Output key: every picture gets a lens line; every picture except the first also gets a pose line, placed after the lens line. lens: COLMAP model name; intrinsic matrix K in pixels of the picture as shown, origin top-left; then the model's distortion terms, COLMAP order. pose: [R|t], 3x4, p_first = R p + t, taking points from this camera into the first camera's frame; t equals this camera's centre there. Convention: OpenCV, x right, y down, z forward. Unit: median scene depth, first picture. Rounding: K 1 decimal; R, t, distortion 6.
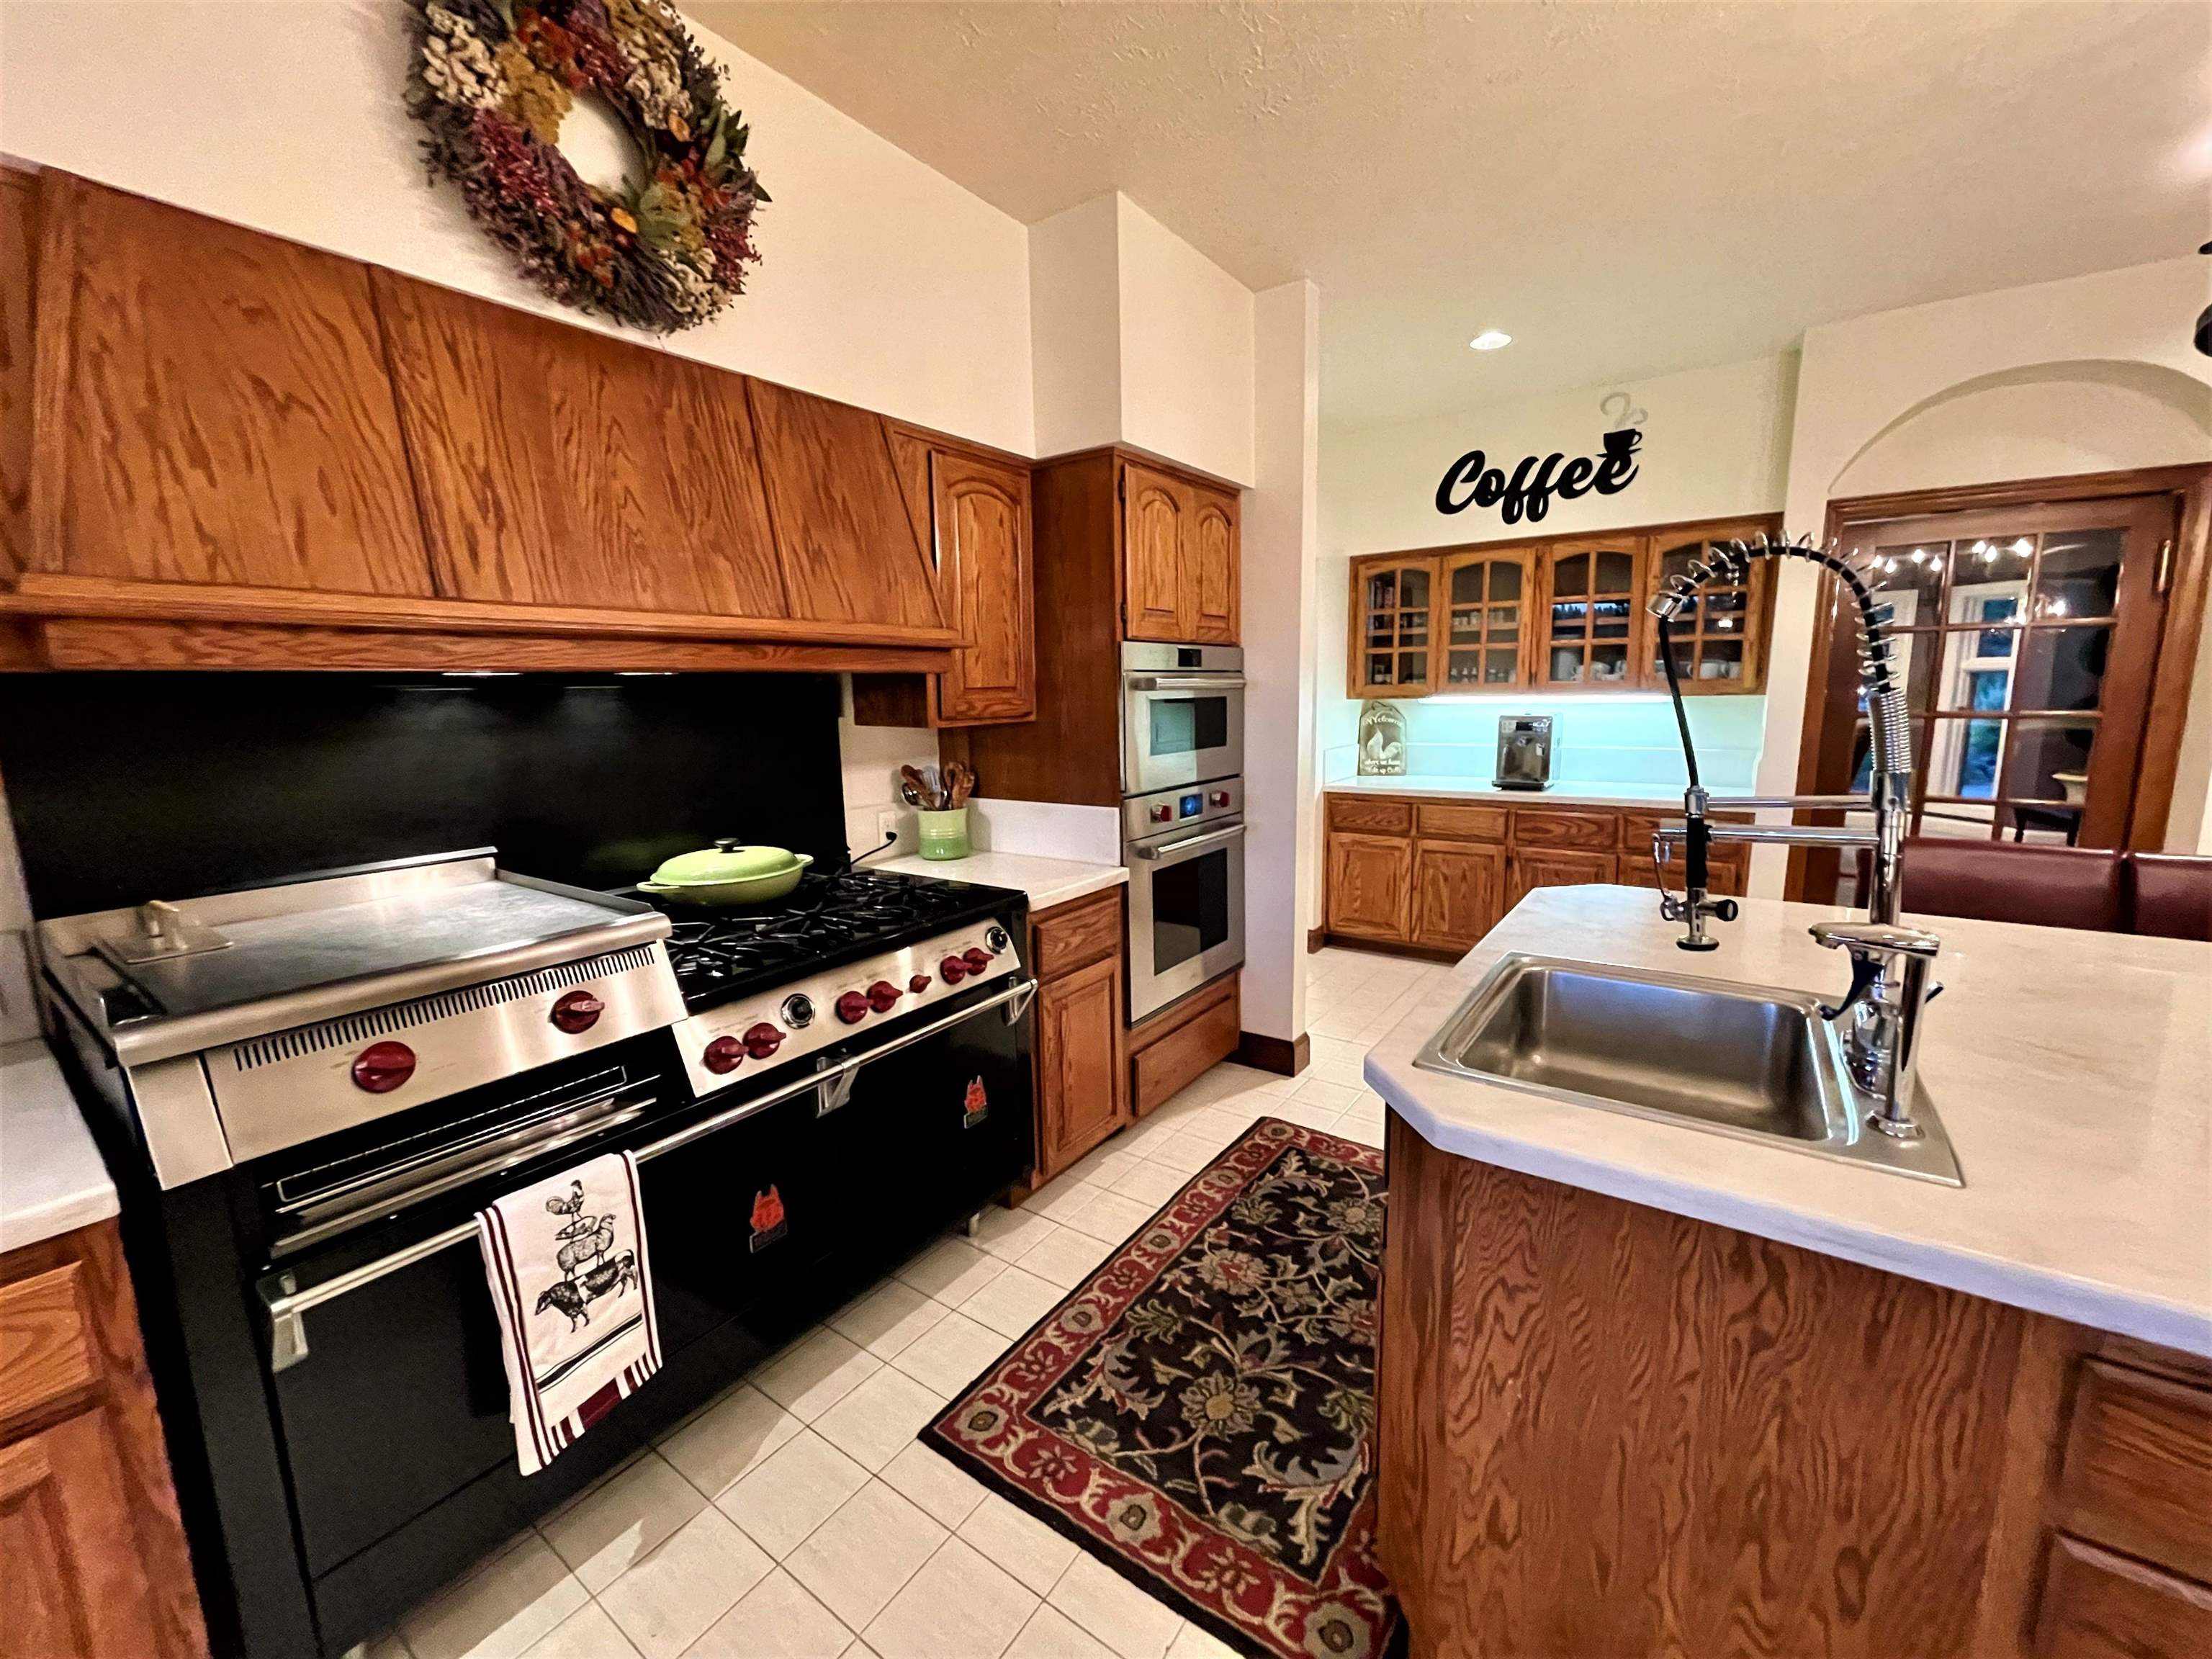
lens RADIAL K [[890.8, 0, 1099.2], [0, 890.8, 834.4], [0, 0, 1]] dist [0.000018, 0.000054]
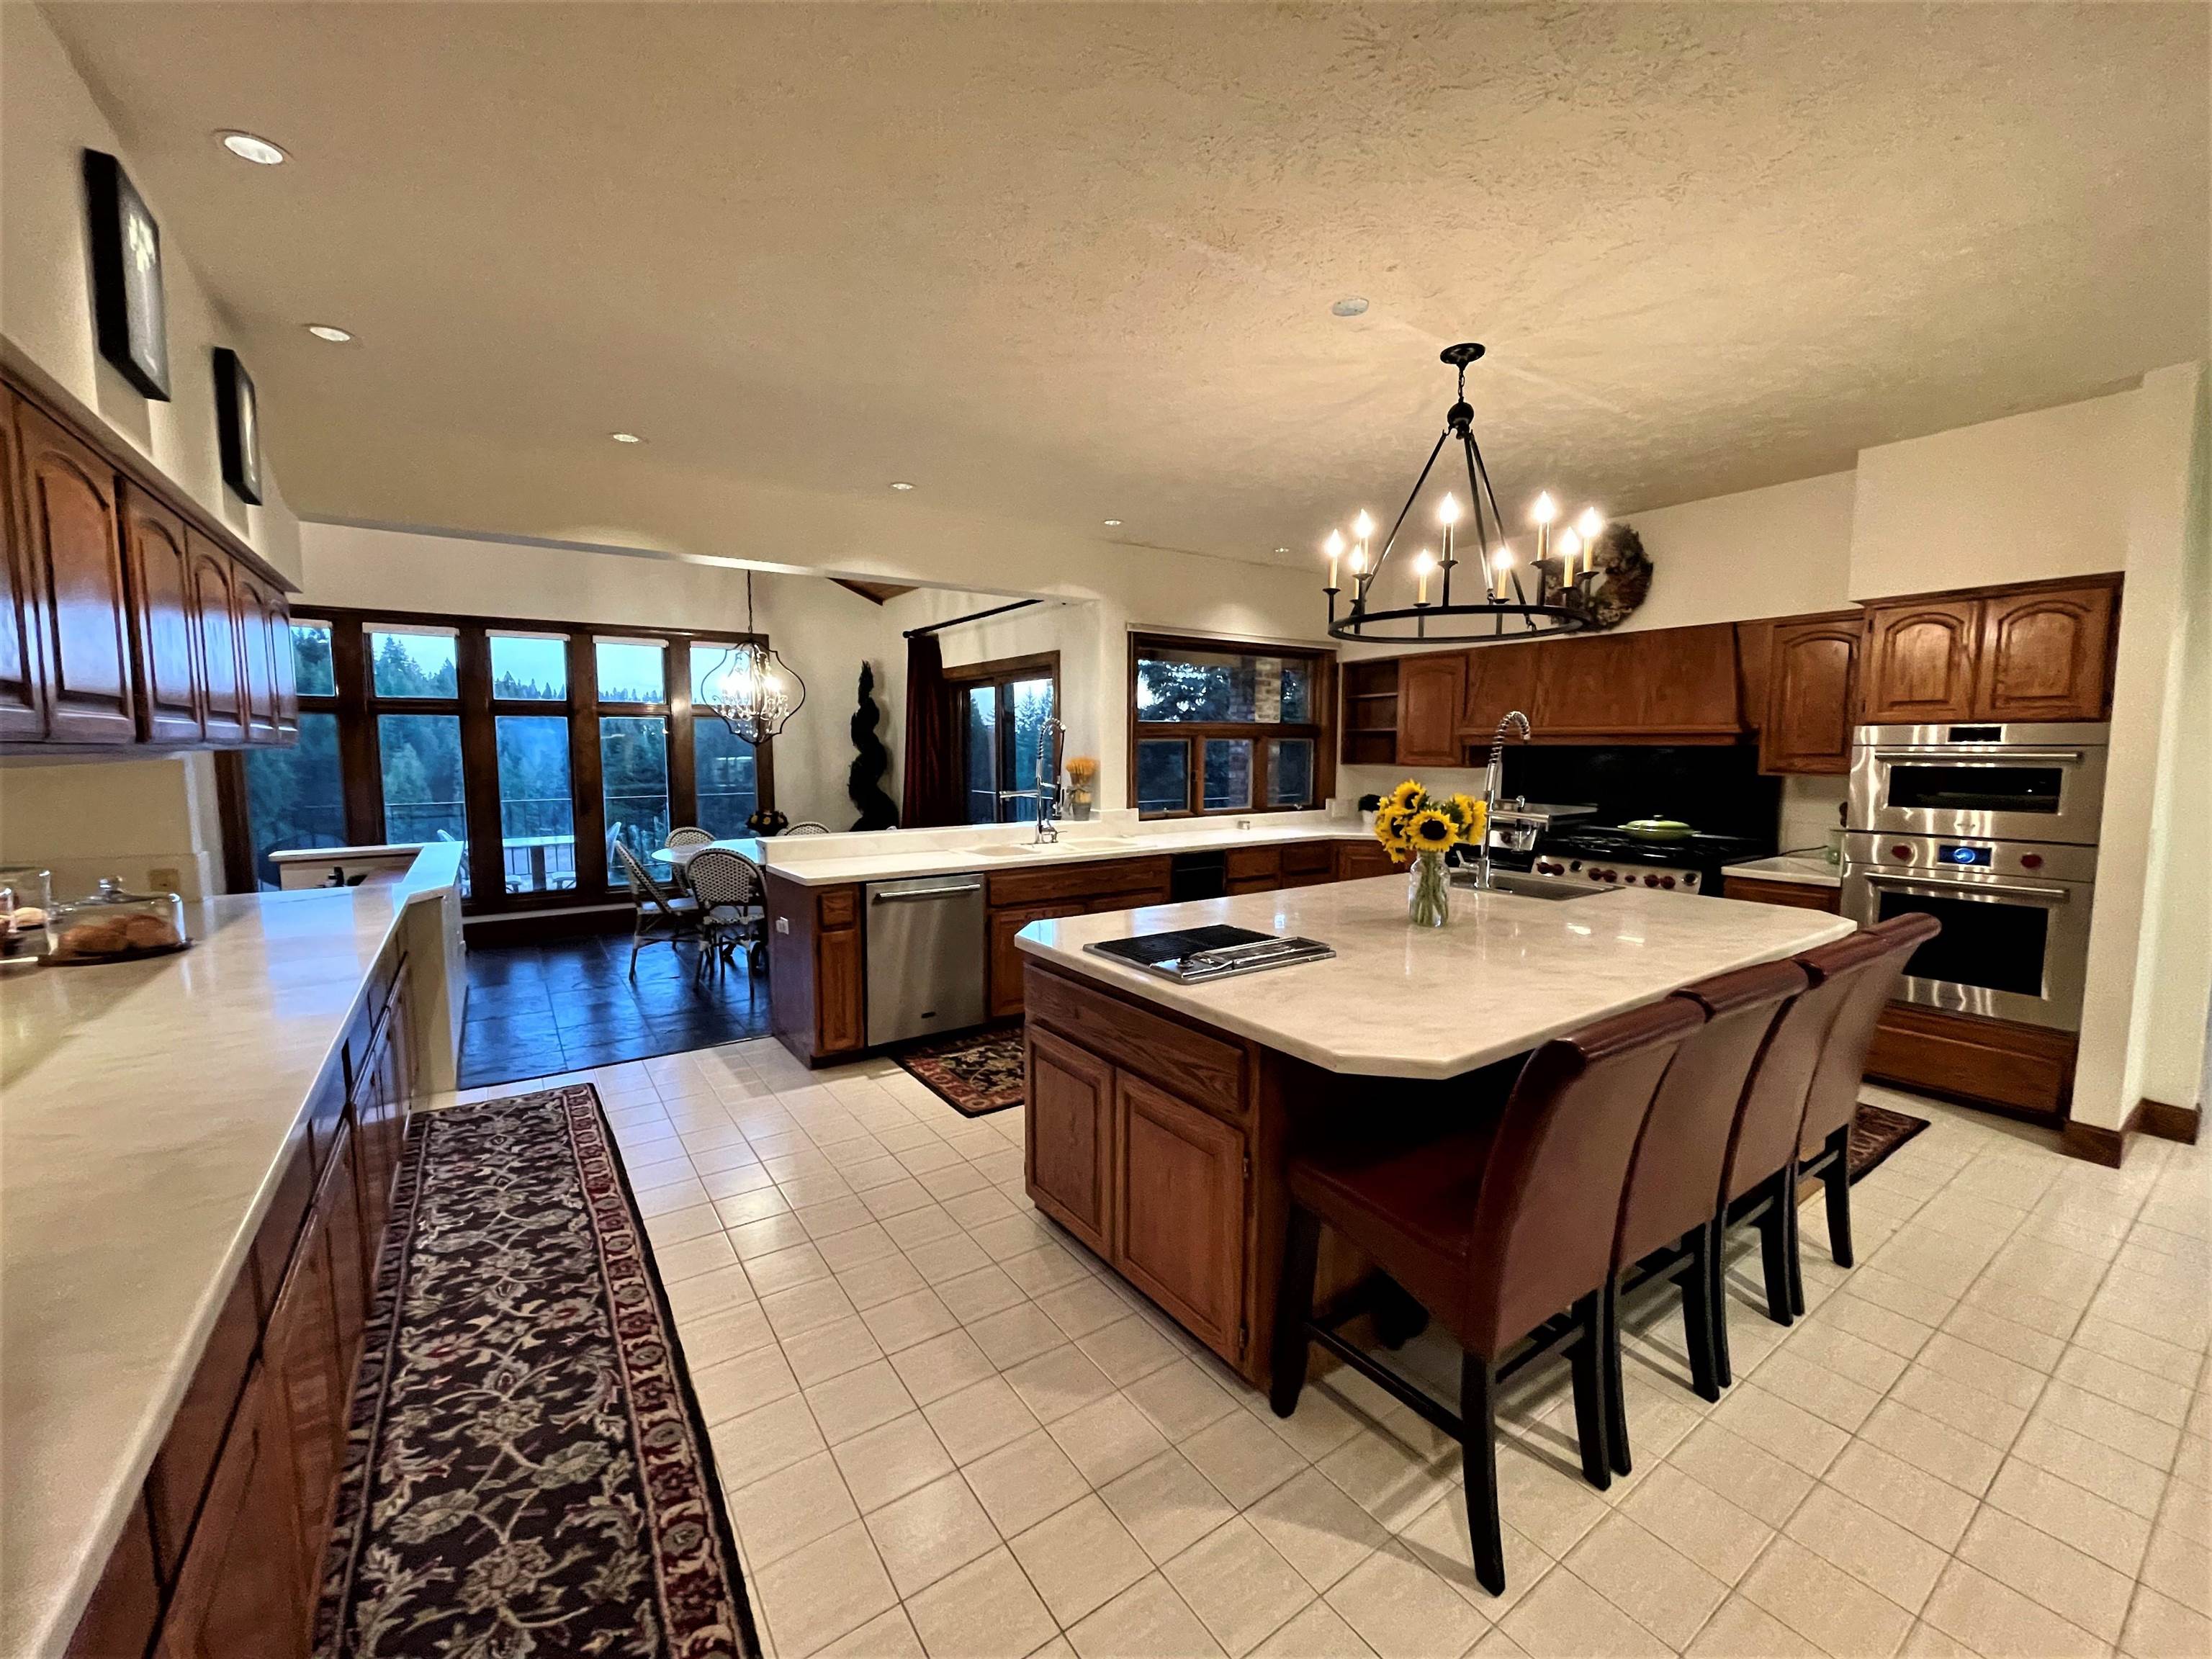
lens RADIAL K [[890.8, 0, 1107.1], [0, 890.8, 826.1], [0, 0, 1]] dist [0.000018, 0.000054]
pose [[-0.343600, 0.103837, -0.933358, 1.792795], [-0.143498, 0.976392, 0.161451, -0.109408], [0.928088, 0.189410, -0.320588, 0.334037]]
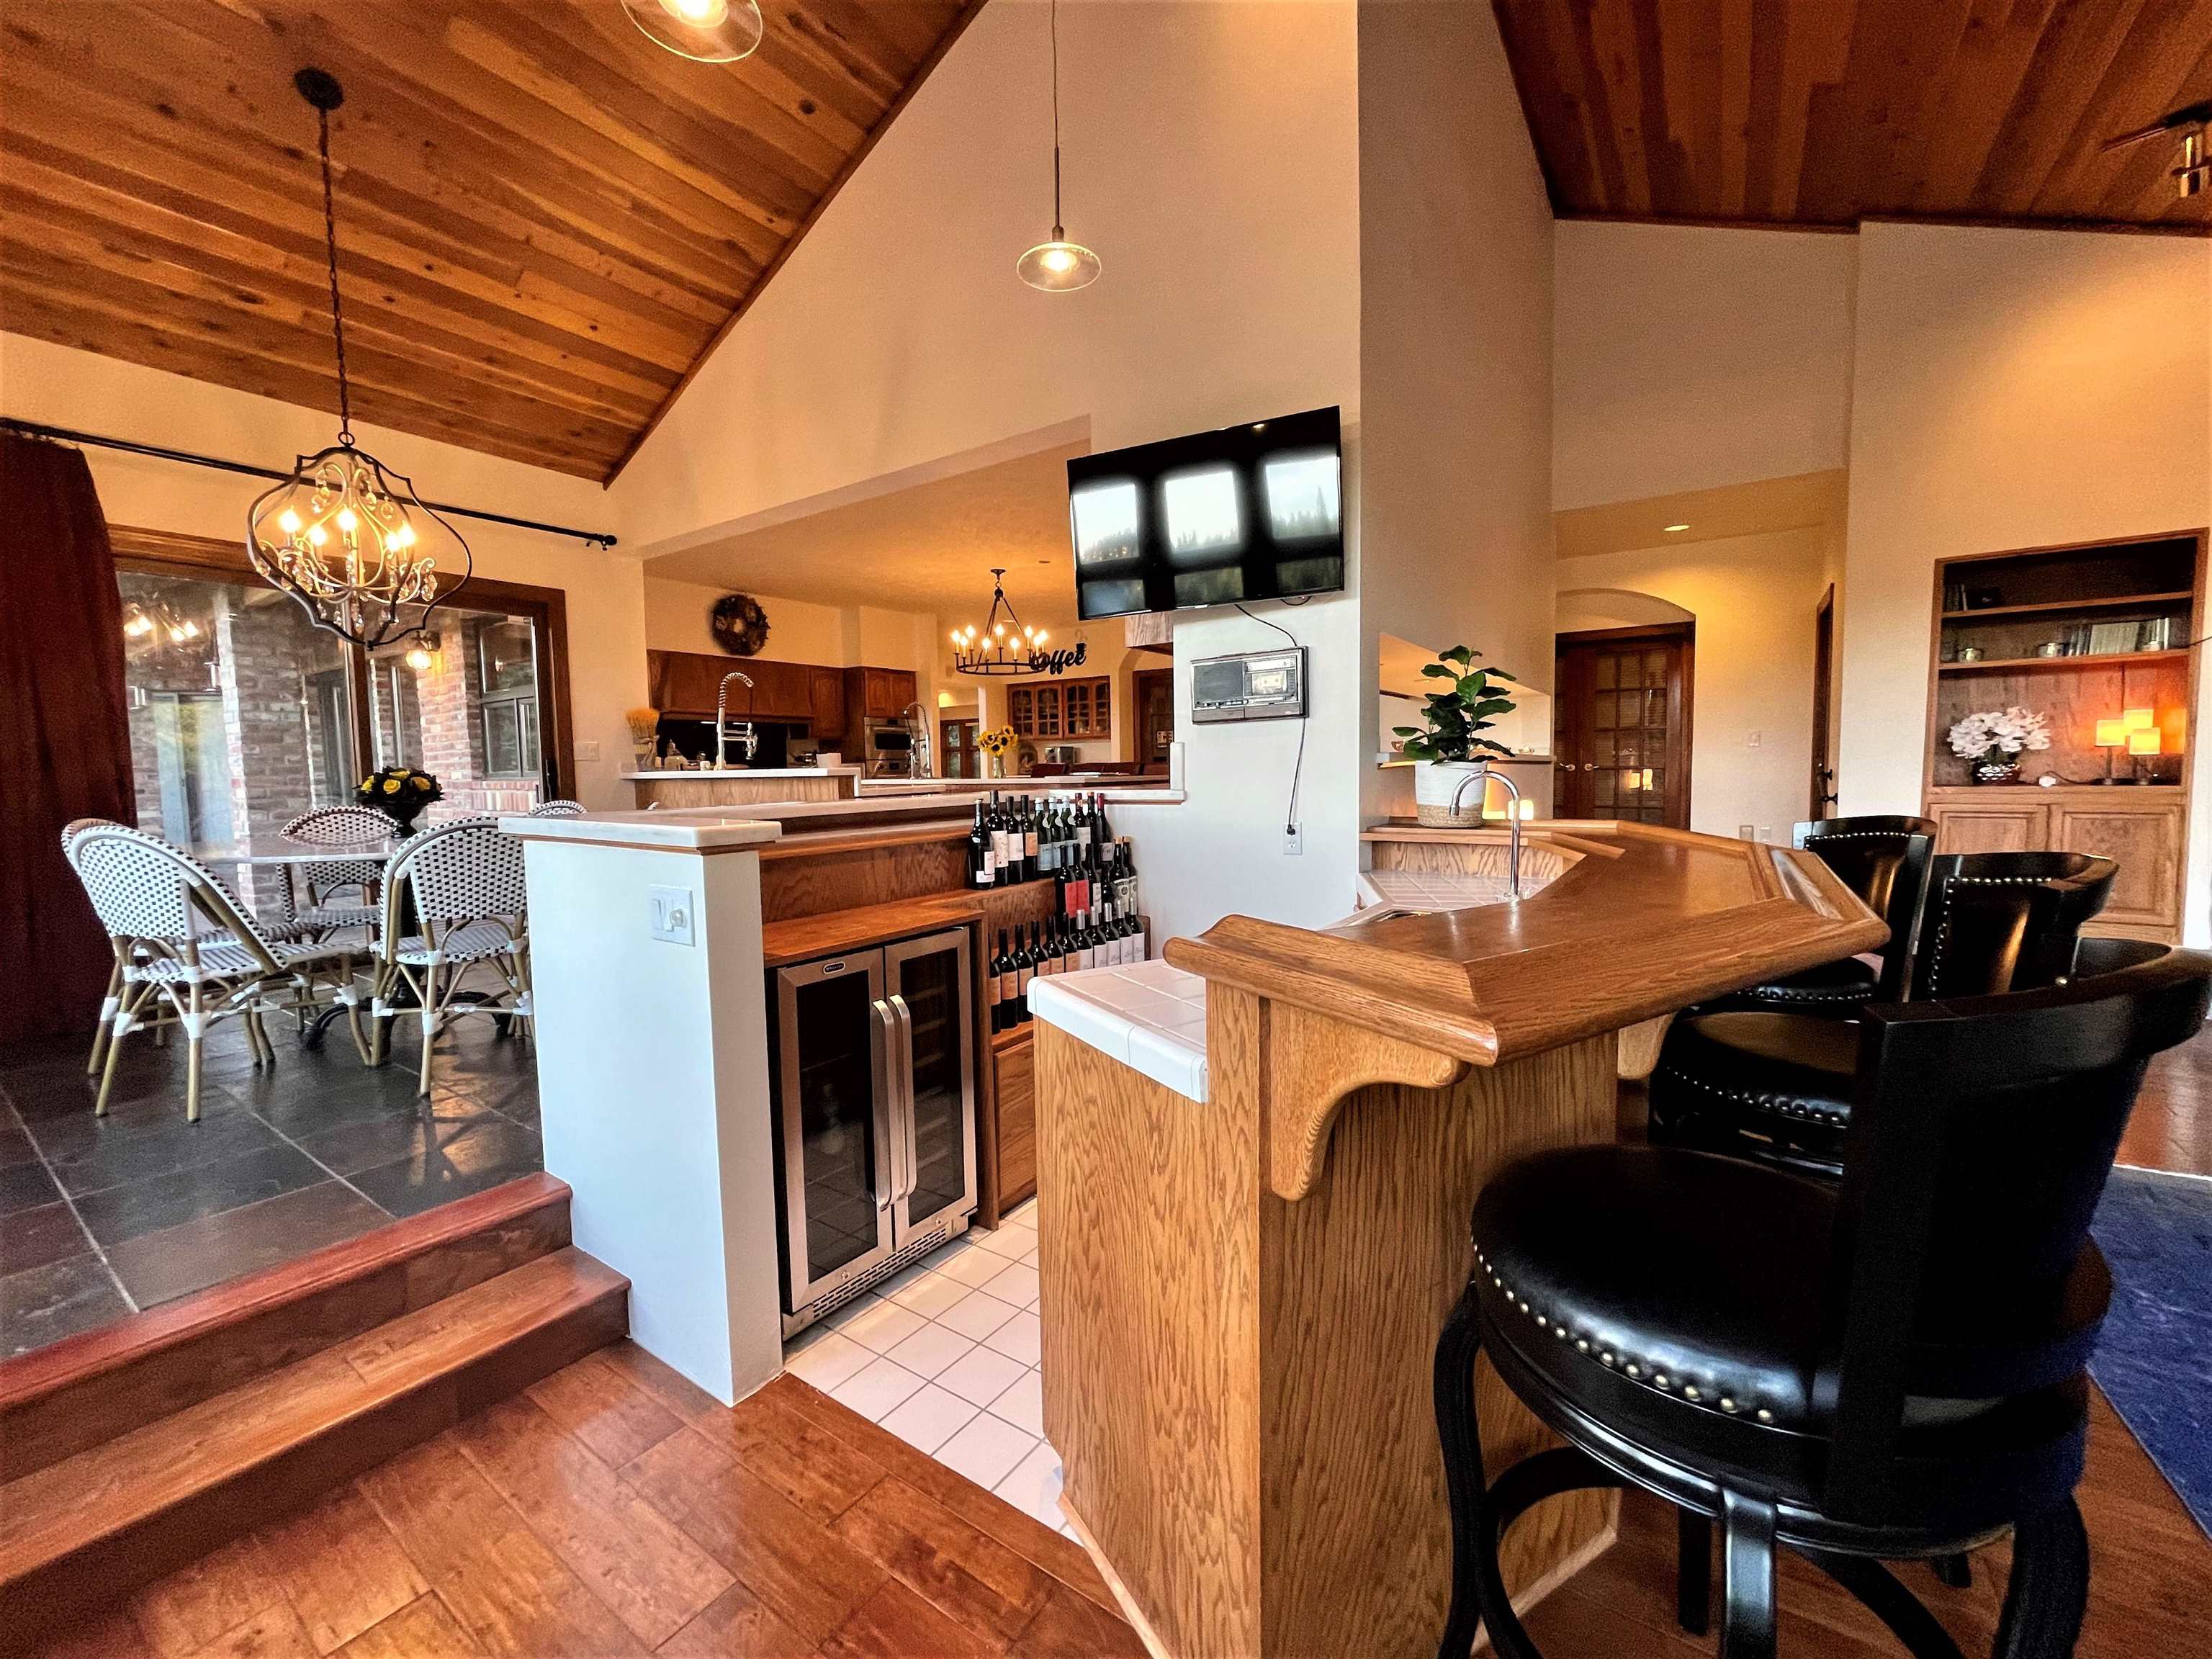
lens RADIAL K [[890.8, 0, 1106.6], [0, 890.8, 836.0], [0, 0, 1]] dist [0.000018, 0.000054]
pose [[0.999953, 0.005188, 0.008135, 0.997894], [-0.004469, 0.996281, -0.086044, 0.586208], [-0.008551, 0.086003, 0.996258, -2.630607]]
